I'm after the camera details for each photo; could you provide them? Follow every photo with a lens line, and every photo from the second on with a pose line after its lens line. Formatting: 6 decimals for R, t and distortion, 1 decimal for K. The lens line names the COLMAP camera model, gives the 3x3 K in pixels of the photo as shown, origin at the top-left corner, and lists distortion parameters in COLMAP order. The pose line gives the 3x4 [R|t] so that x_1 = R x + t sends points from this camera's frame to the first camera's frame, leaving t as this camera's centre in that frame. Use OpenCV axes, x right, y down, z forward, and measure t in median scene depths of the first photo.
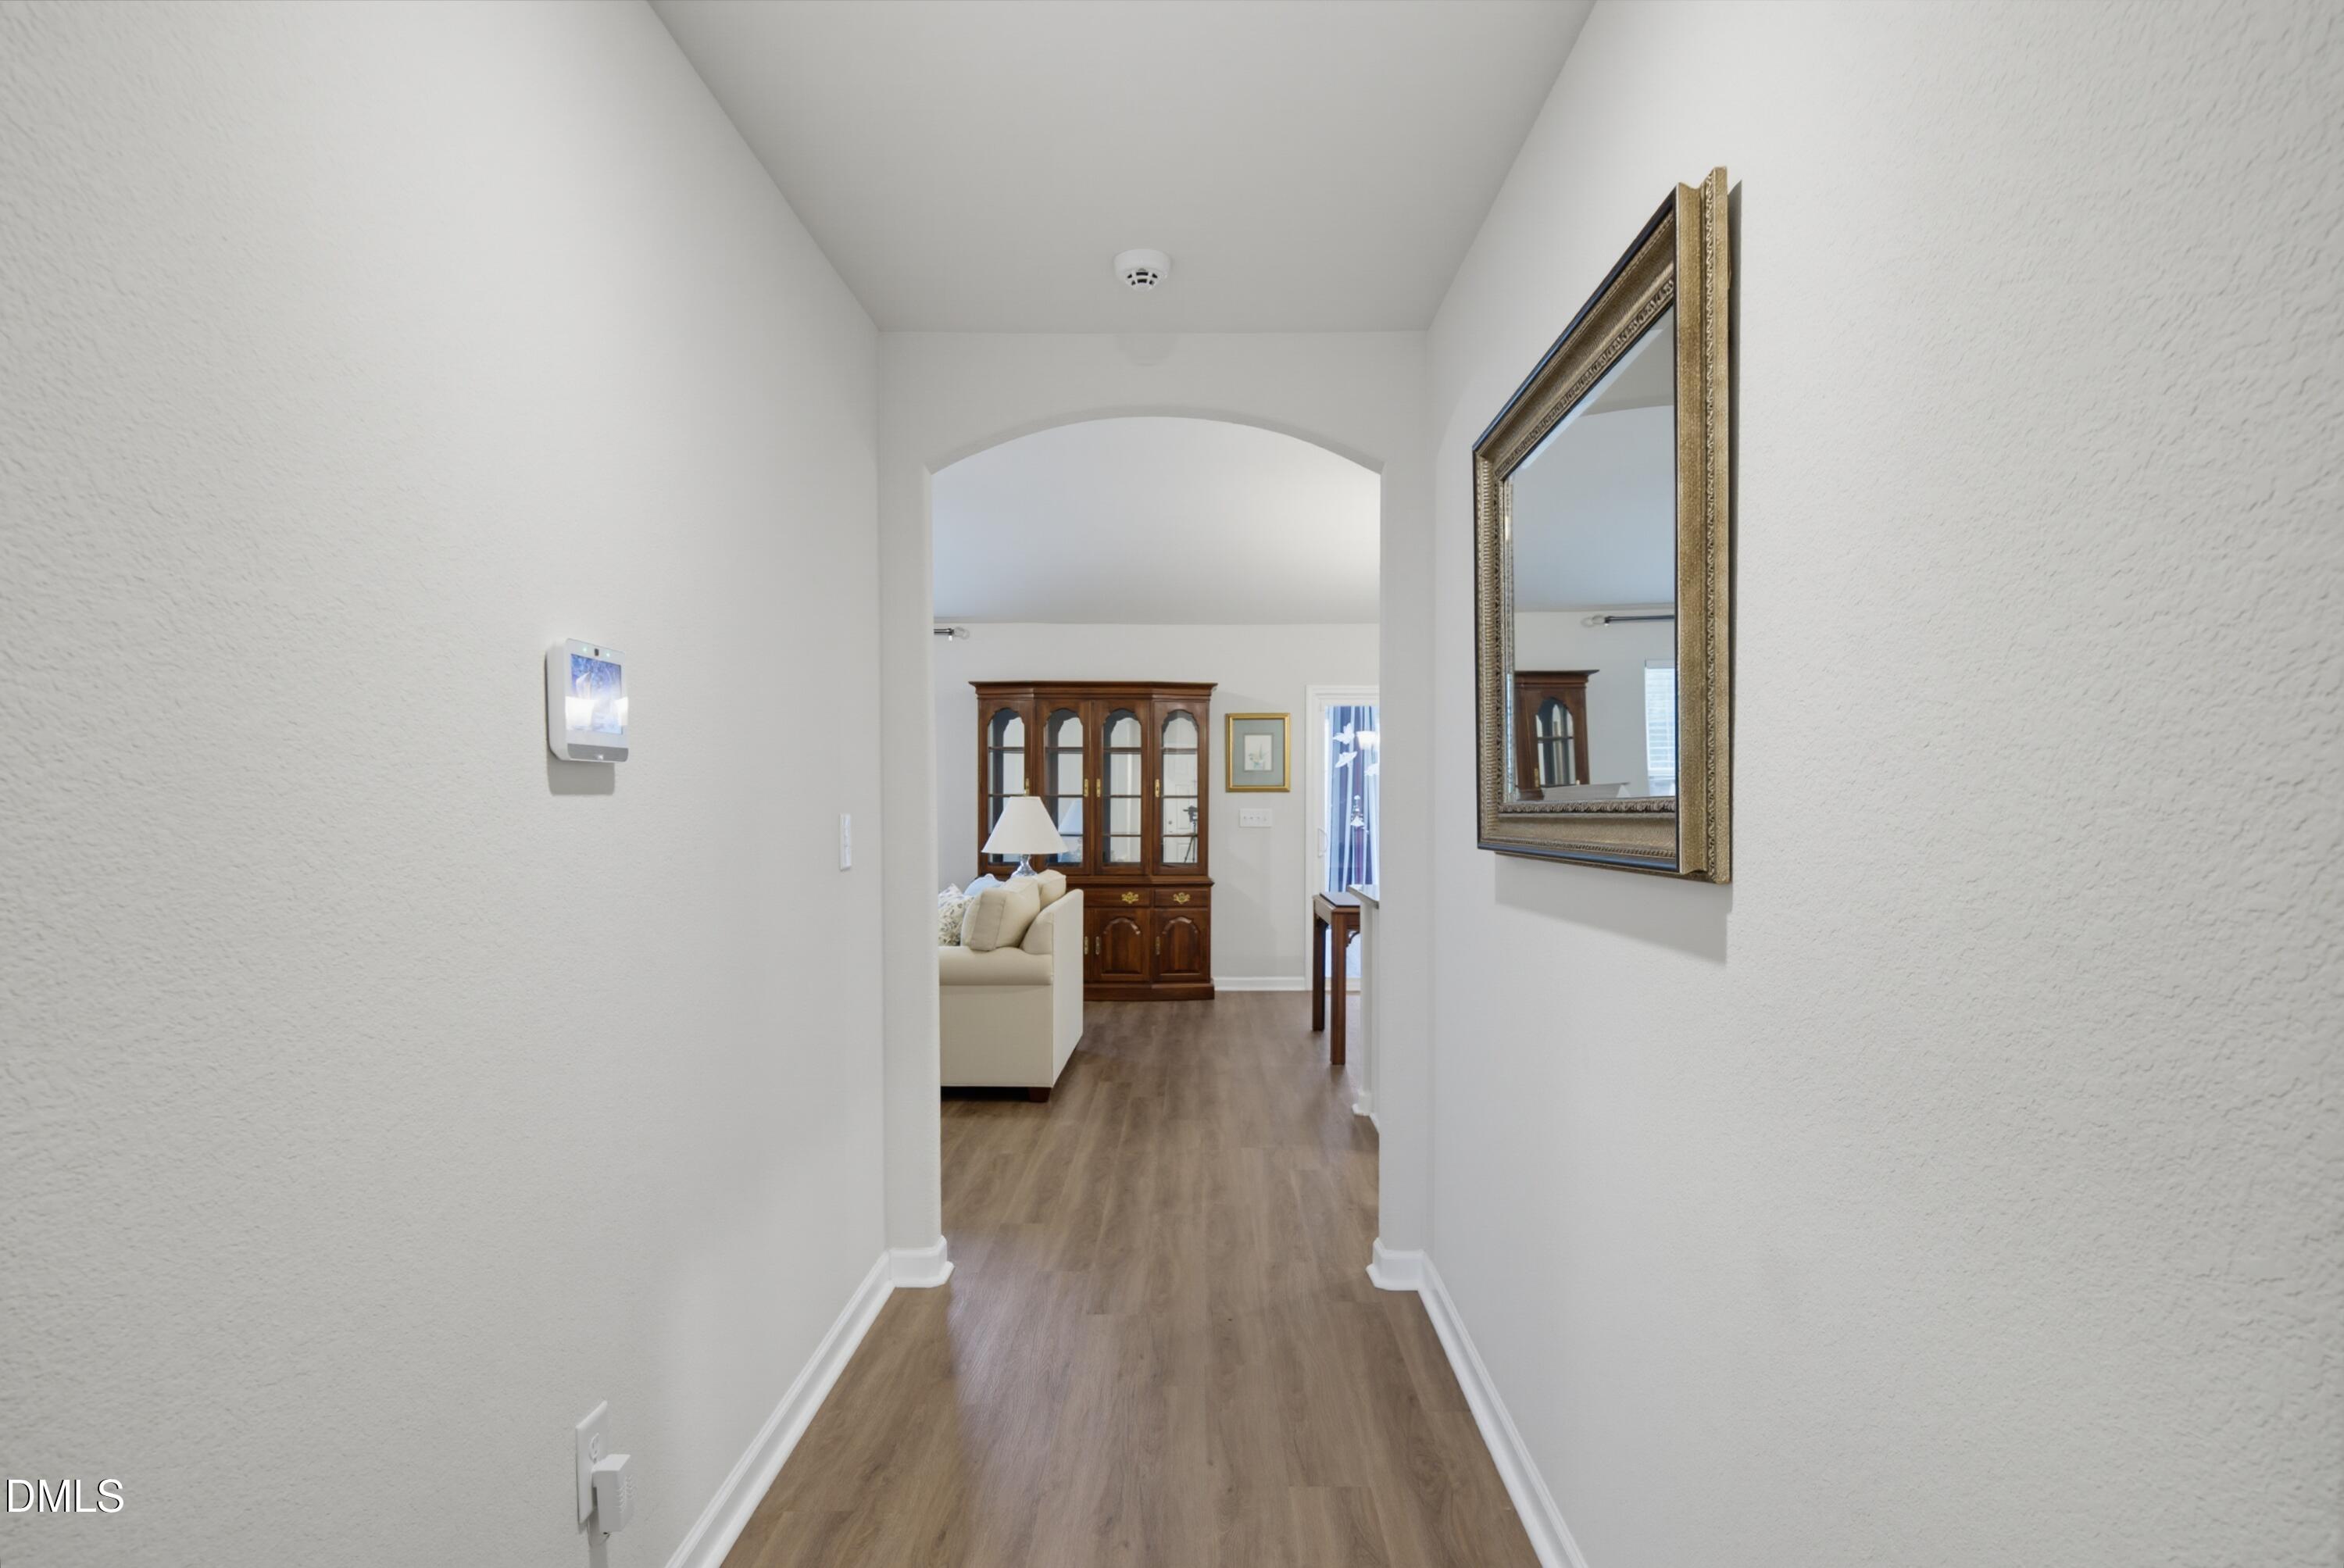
lens RADIAL K [[1441.7, 0, 1172.0], [0, 1441.7, 784.0], [0, 0, 1]] dist [0.000223, -0.000014]
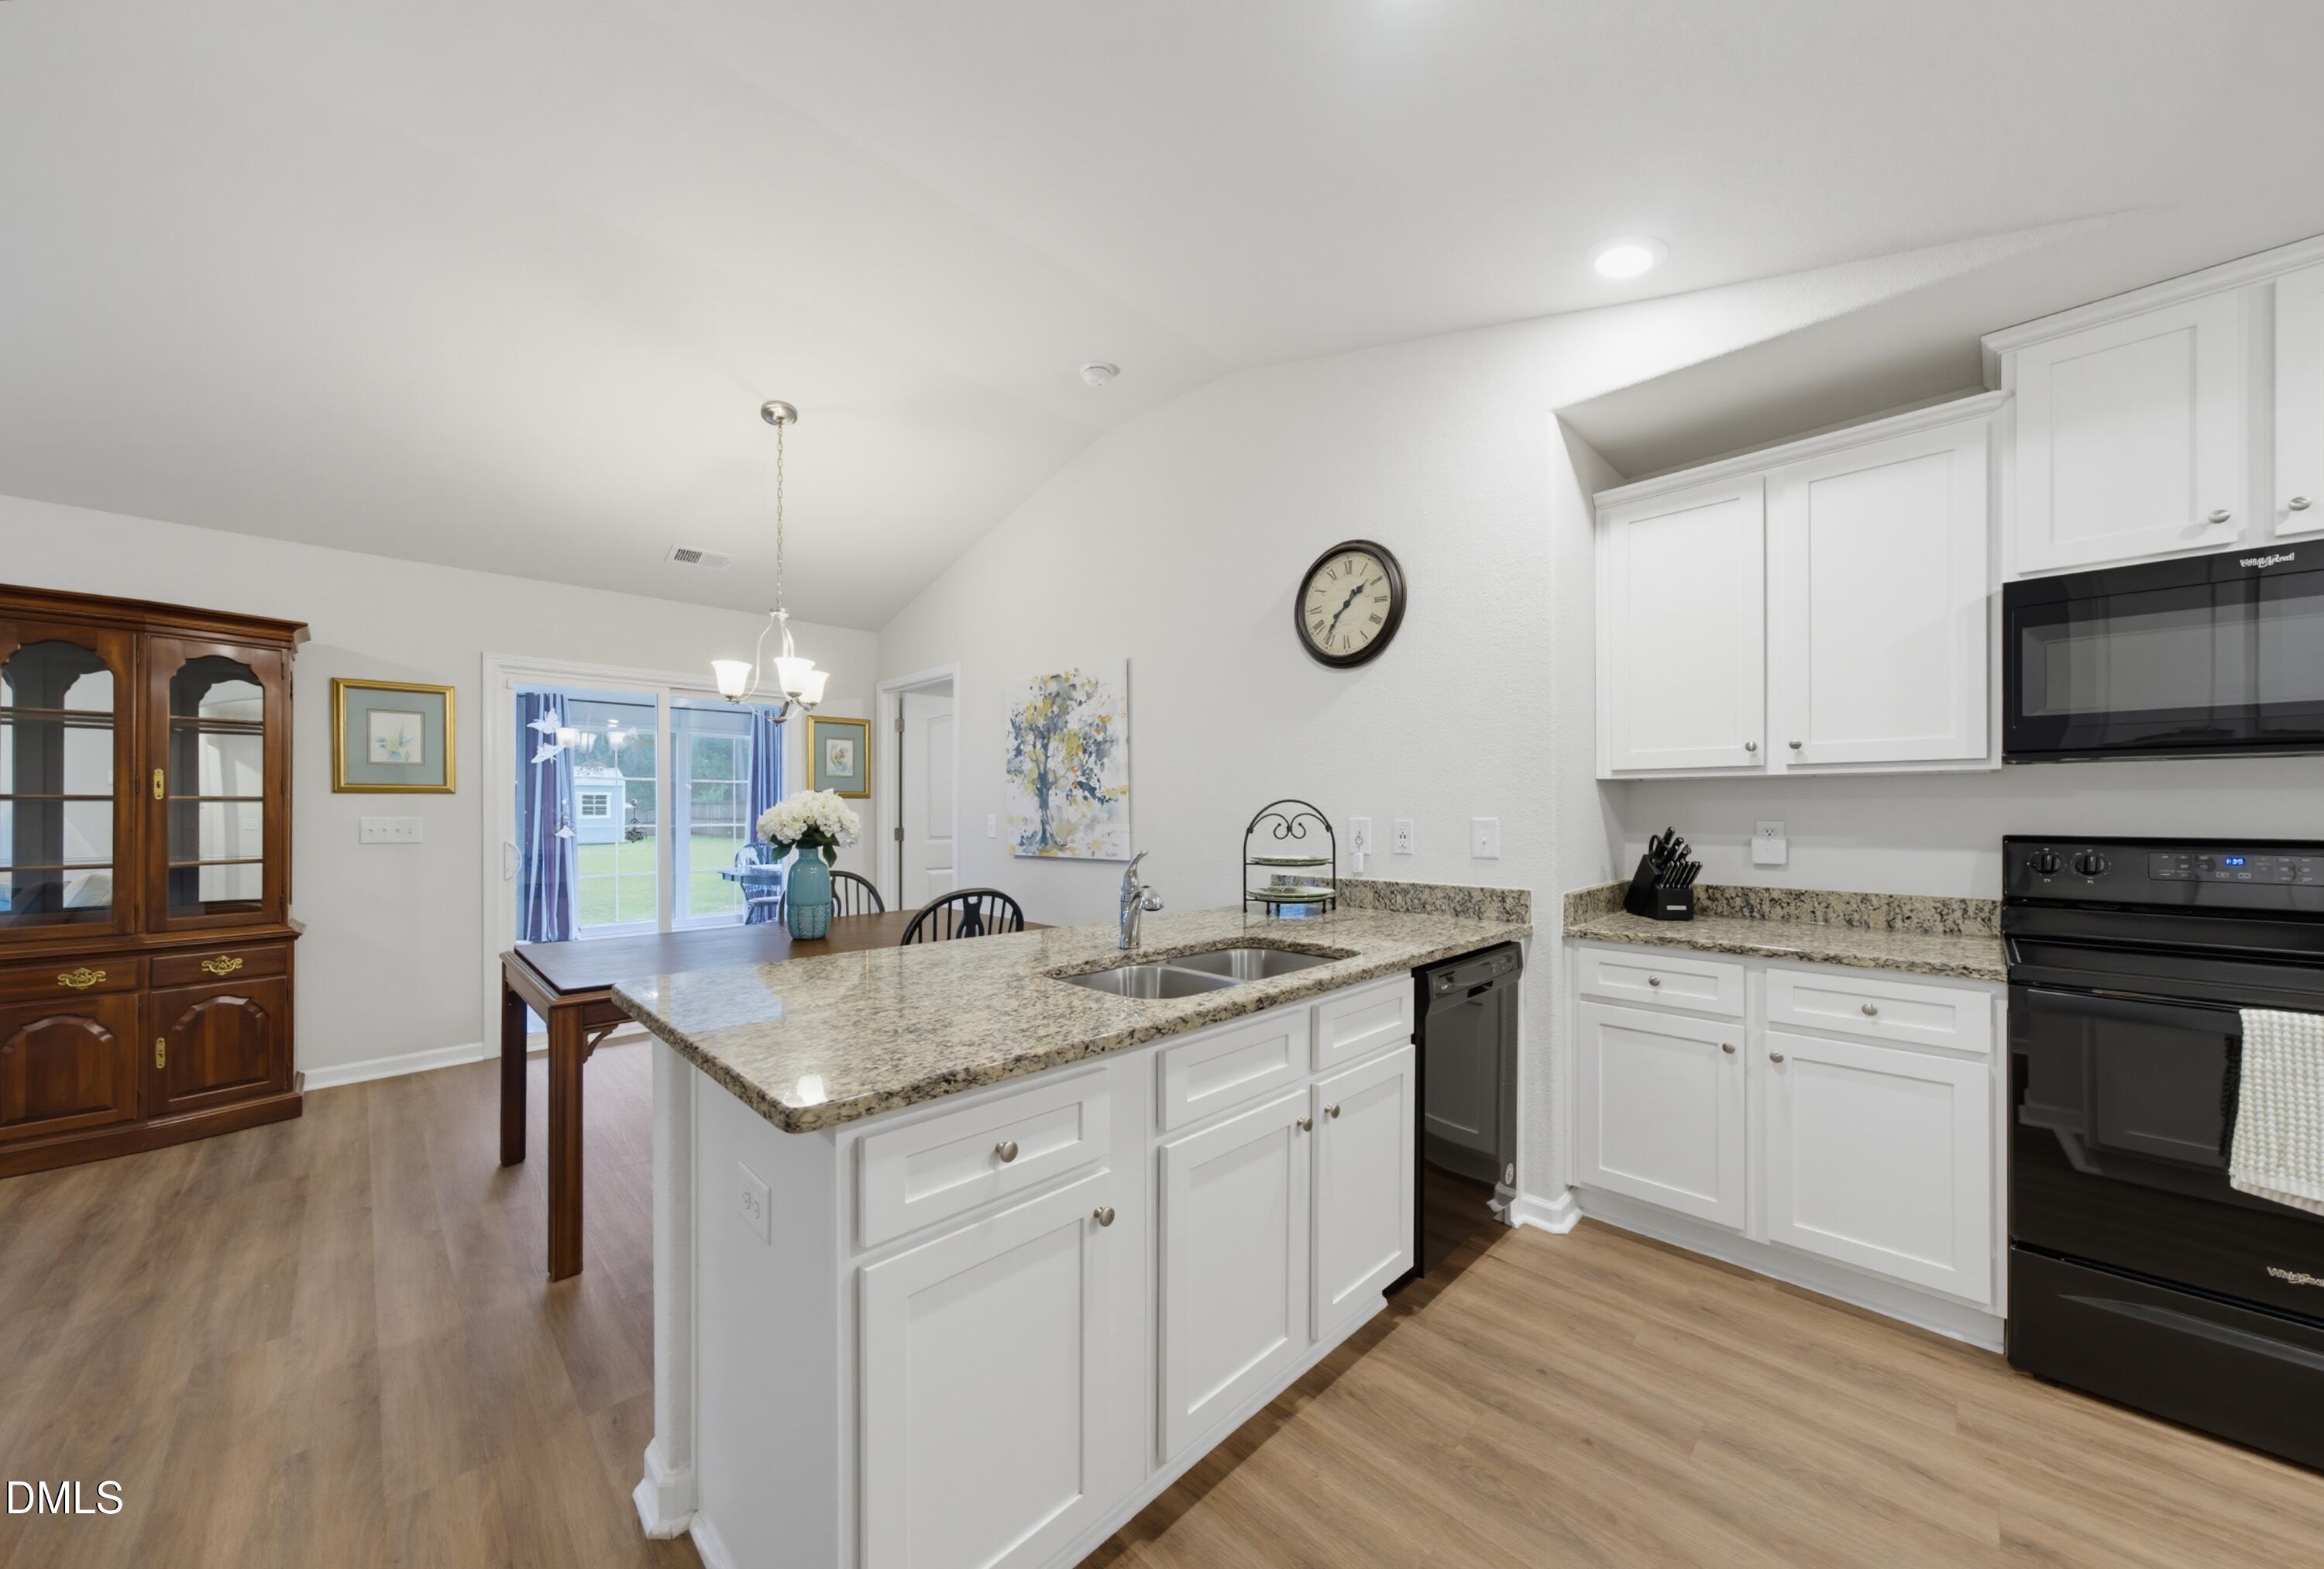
lens RADIAL K [[810.6, 0, 1139.4], [0, 810.6, 808.2], [0, 0, 1]] dist [-0.002668, 0.000187]
pose [[0.705460, 0.000401, 0.708749, 0.037353], [-0.007811, 0.999944, 0.007209, 0.007509], [-0.708706, -0.010622, 0.705424, 0.482087]]
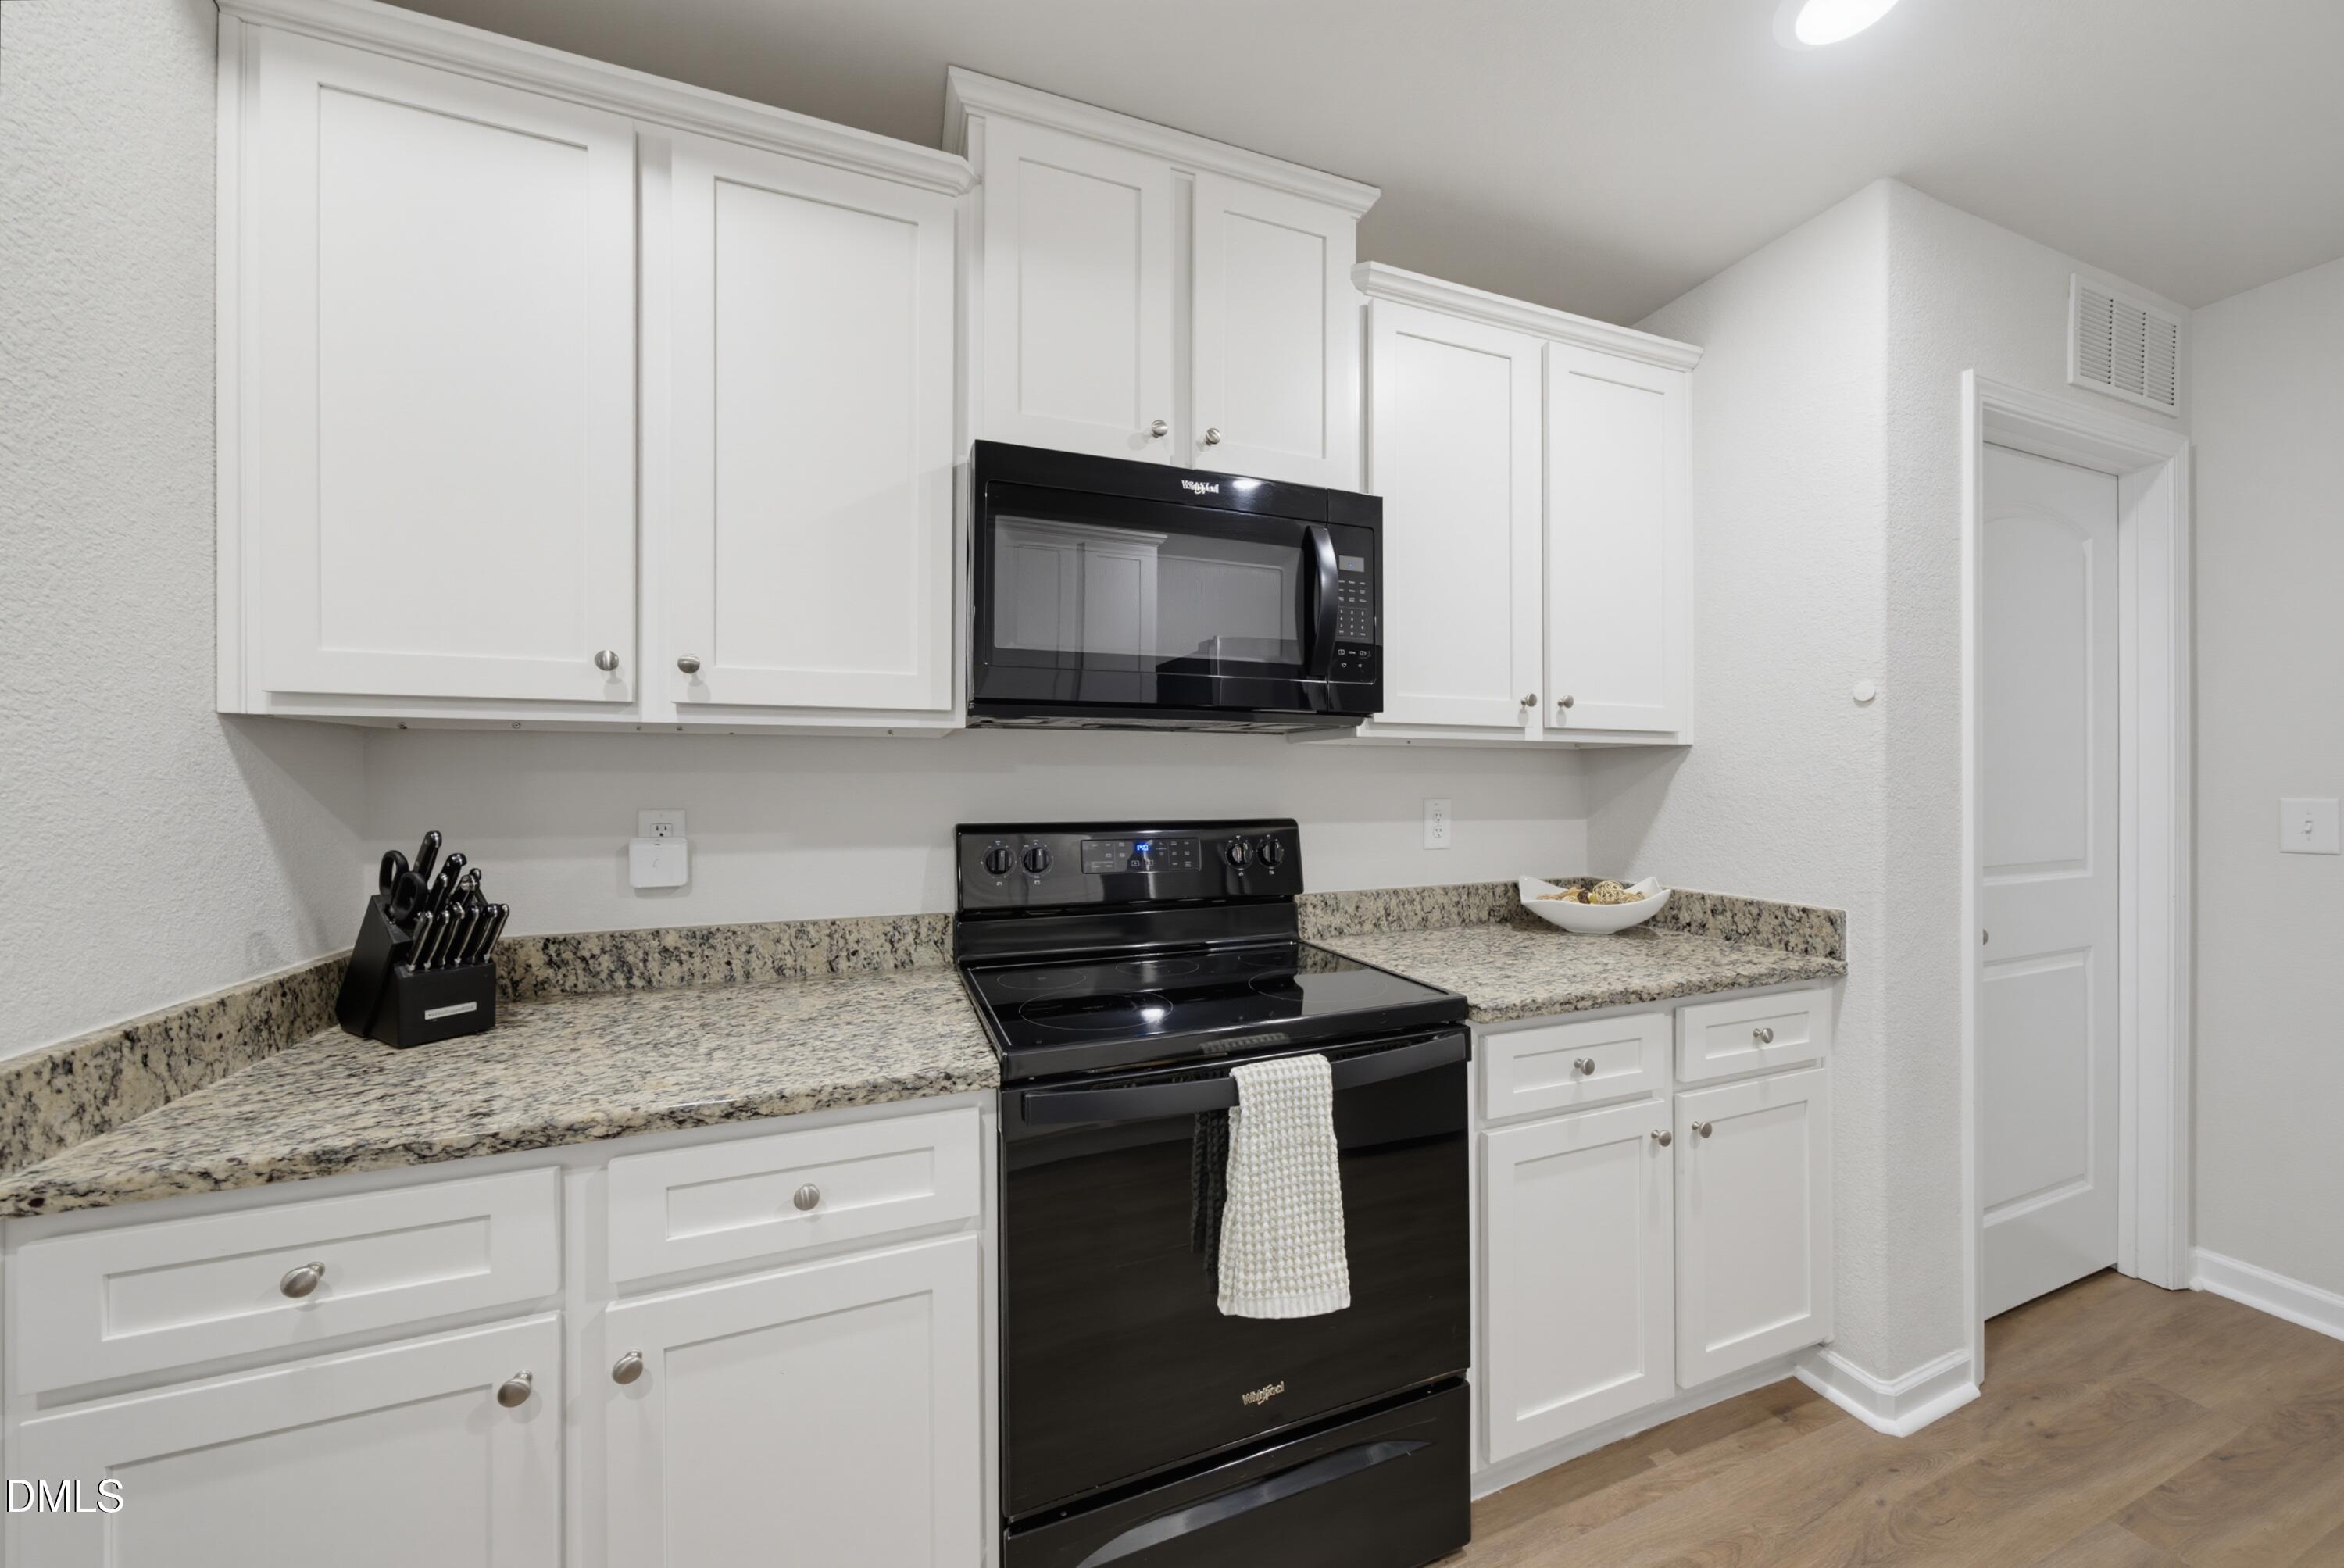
lens RADIAL K [[805.9, 0, 1175.5], [0, 805.9, 786.9], [0, 0, 1]] dist [-0.002133, 0.002608]
pose [[-0.371154, 0.003404, 0.928565, 0.207909], [-0.008356, 0.999941, -0.007006, 0.007924], [-0.928534, -0.010359, -0.371104, 0.490260]]
